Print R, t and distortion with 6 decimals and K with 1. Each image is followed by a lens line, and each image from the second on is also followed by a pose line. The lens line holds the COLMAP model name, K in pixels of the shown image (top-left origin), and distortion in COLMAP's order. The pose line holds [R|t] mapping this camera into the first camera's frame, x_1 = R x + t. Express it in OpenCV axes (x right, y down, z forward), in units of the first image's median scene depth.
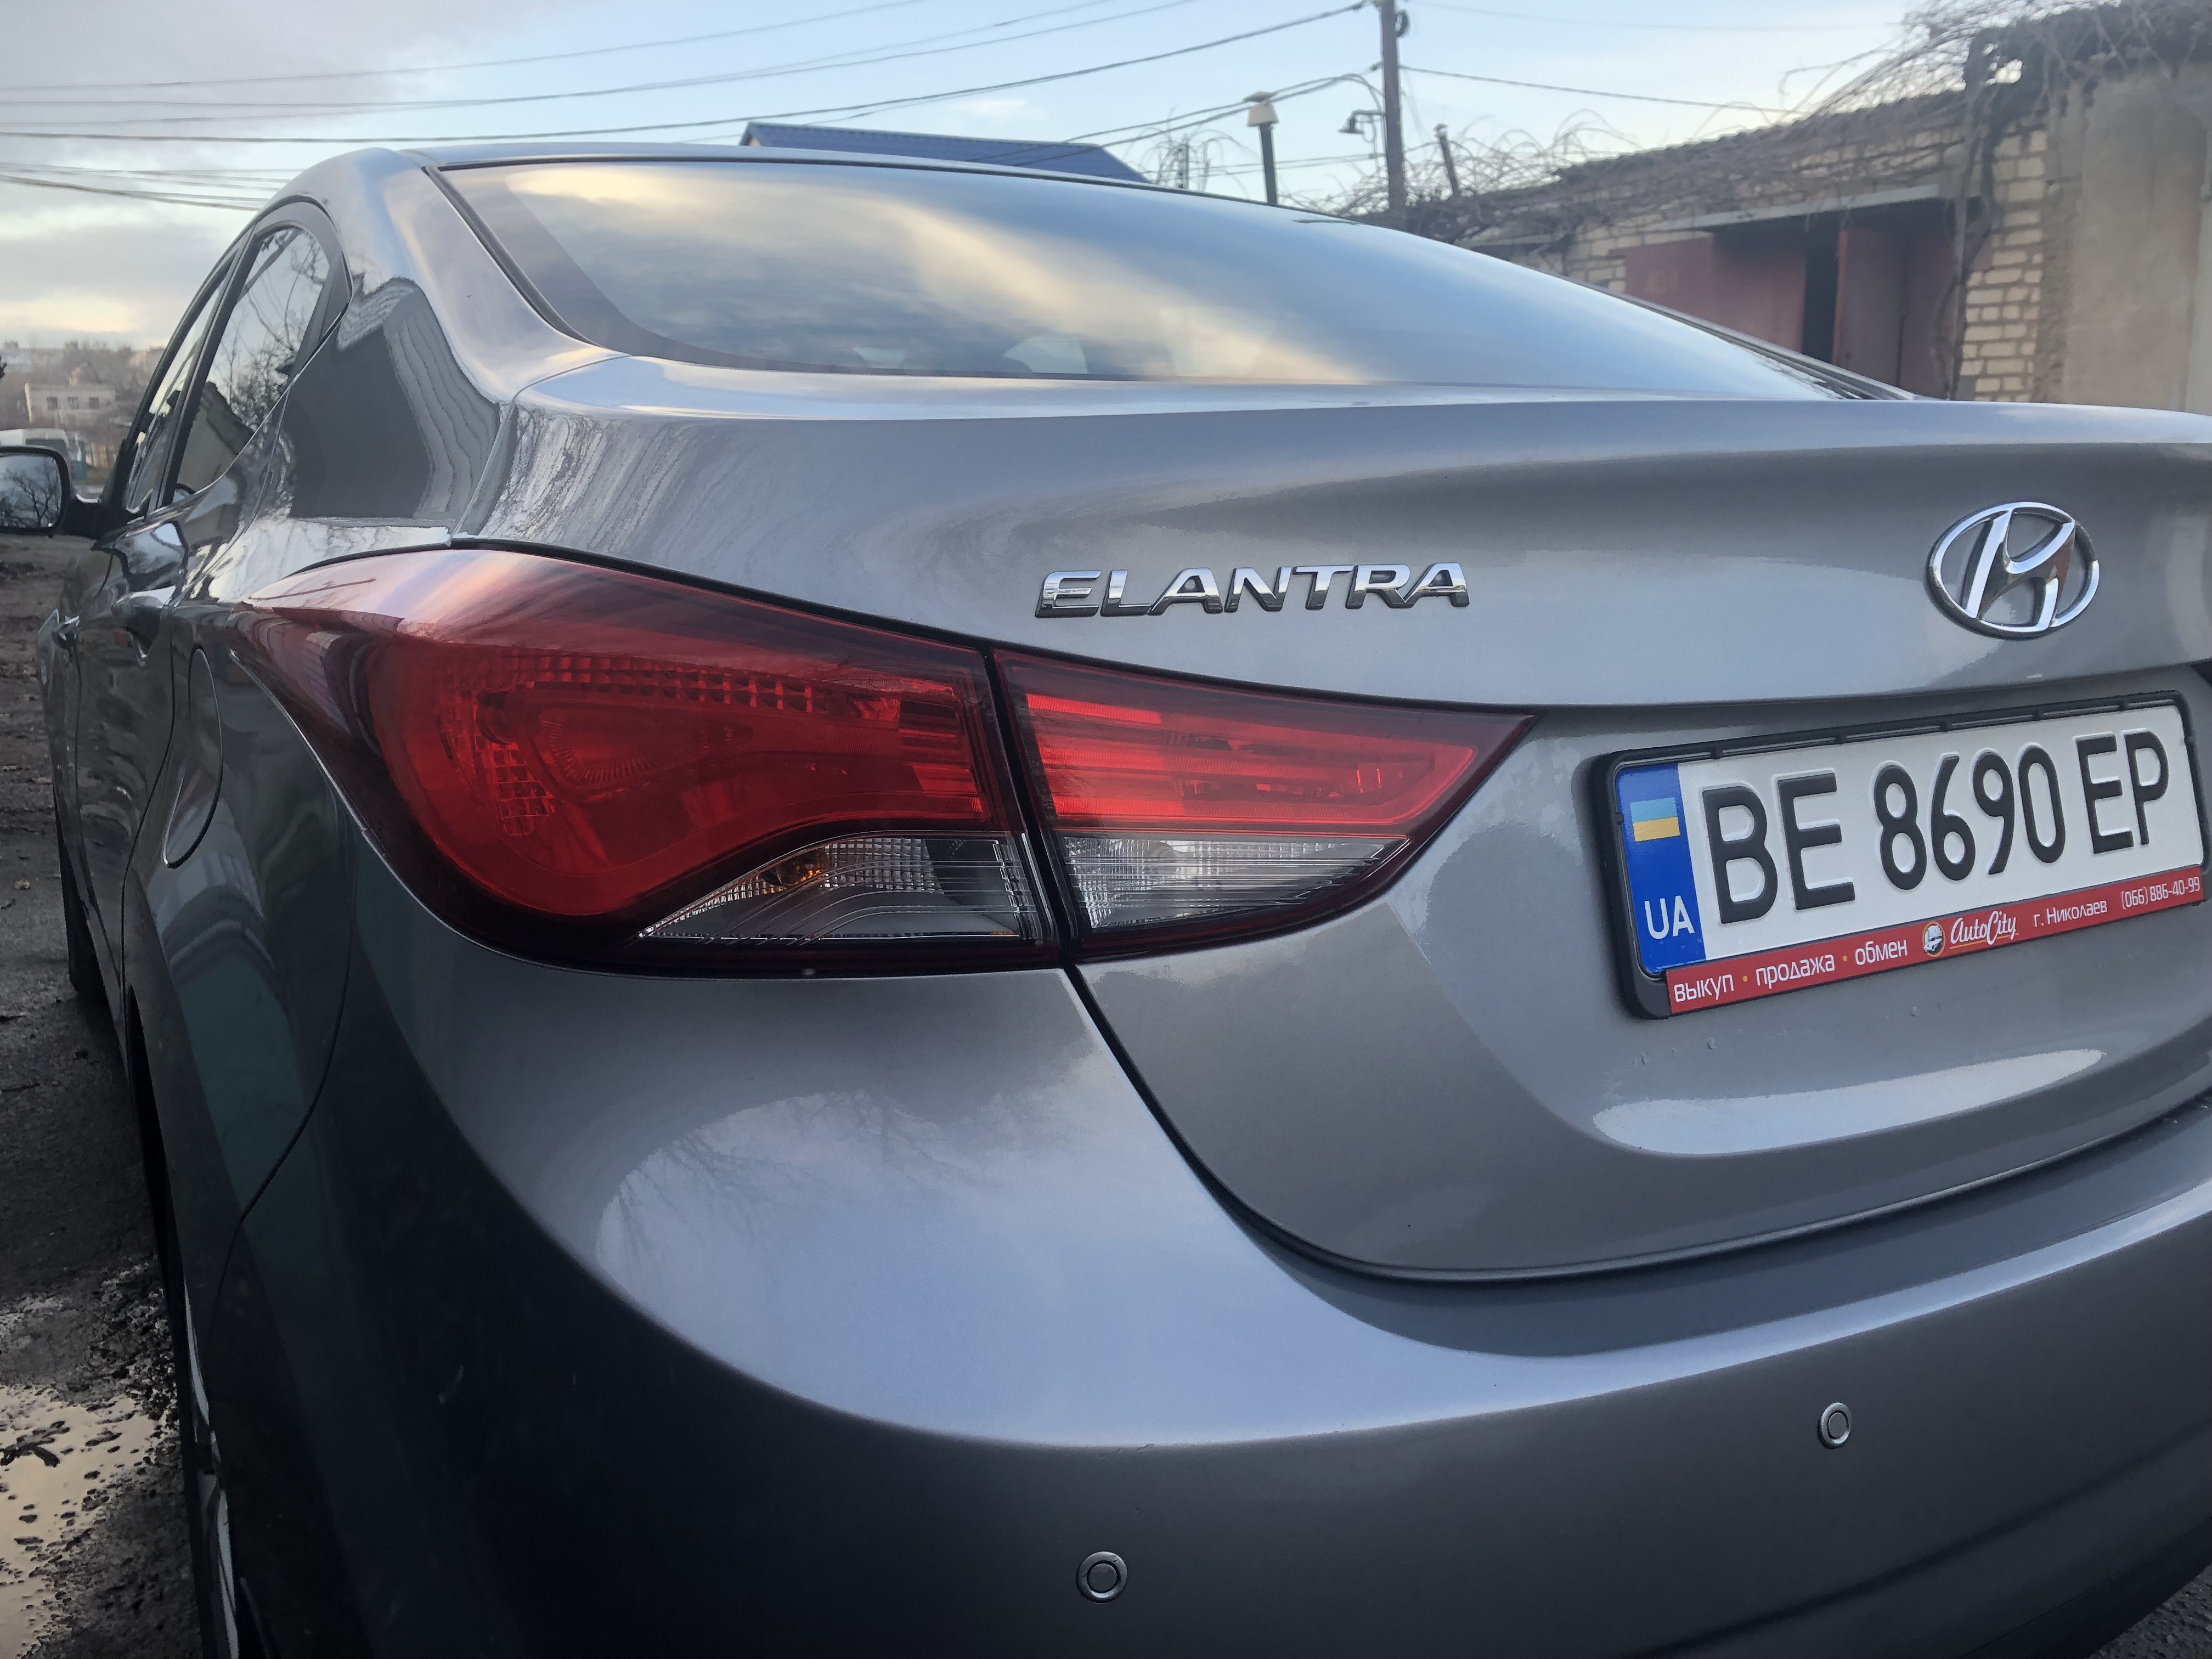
lens RADIAL K [[1849.0, 0, 1099.1], [0, 1849.0, 819.4], [0, 0, 1]] dist [0.009445, -0.002477]
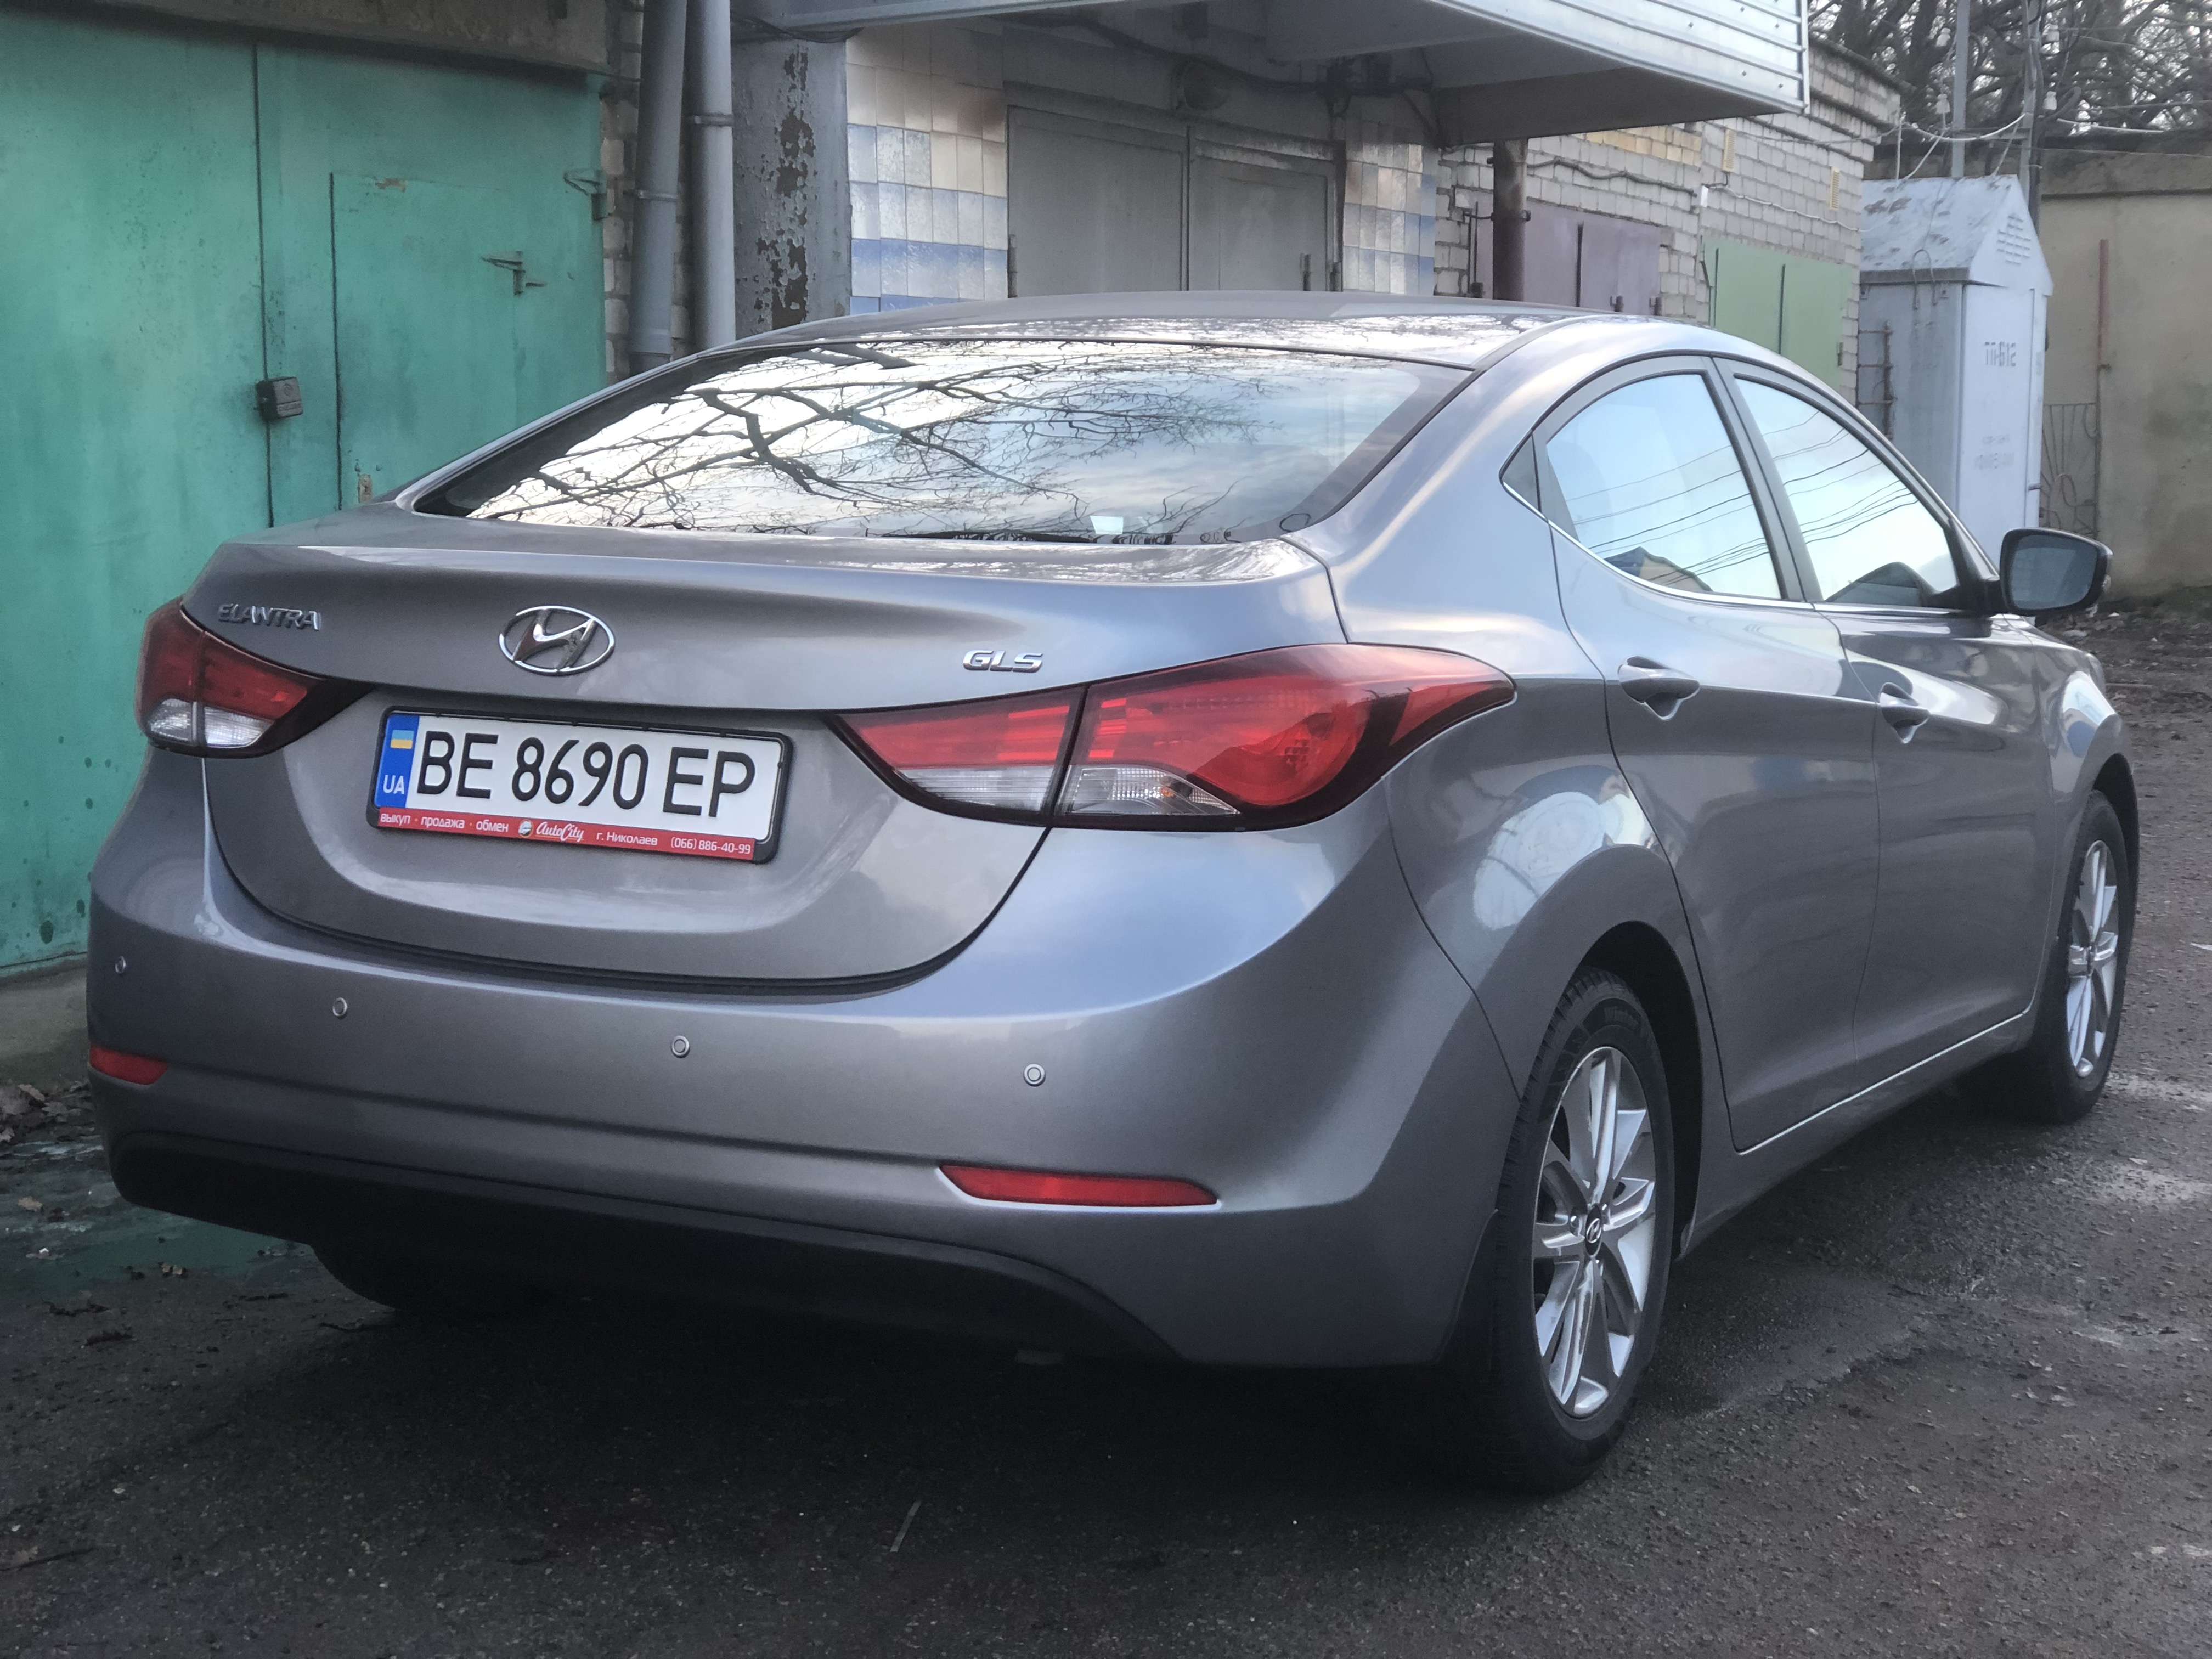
lens RADIAL K [[3630.3, 0, 1082.7], [0, 3630.3, 820.5], [0, 0, 1]] dist [0.039142, 0.000000]
pose [[0.510880, 0.111803, -0.852351, 4.088093], [-0.175906, 0.984123, 0.023653, -0.138470], [0.841462, 0.137850, 0.522435, -0.495543]]
